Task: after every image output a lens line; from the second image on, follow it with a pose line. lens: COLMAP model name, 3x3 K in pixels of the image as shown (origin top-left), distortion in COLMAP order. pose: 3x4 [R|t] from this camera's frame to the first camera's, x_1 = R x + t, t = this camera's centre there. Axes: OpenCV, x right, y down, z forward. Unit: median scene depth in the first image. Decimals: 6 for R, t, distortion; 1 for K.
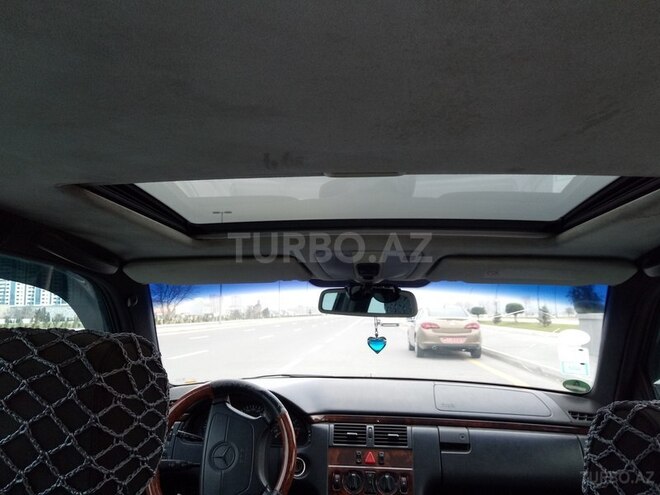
lens RADIAL K [[503.7, 0, 334.8], [0, 503.7, 244.9], [0, 0, 1]] dist [0.019944, -0.012338]
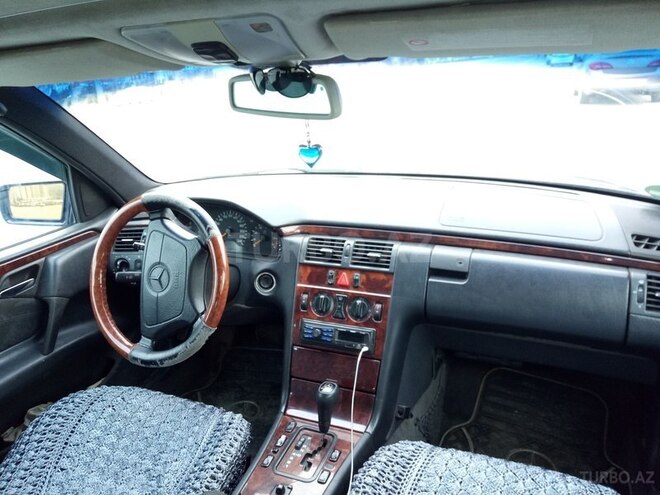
lens RADIAL K [[503.7, 0, 327.1], [0, 503.7, 246.3], [0, 0, 1]] dist [0.019944, -0.012338]
pose [[0.949293, 0.045088, -0.311144, 0.299655], [0.106362, 0.885251, 0.452788, -0.004989], [0.295856, -0.462922, 0.835567, 0.324467]]
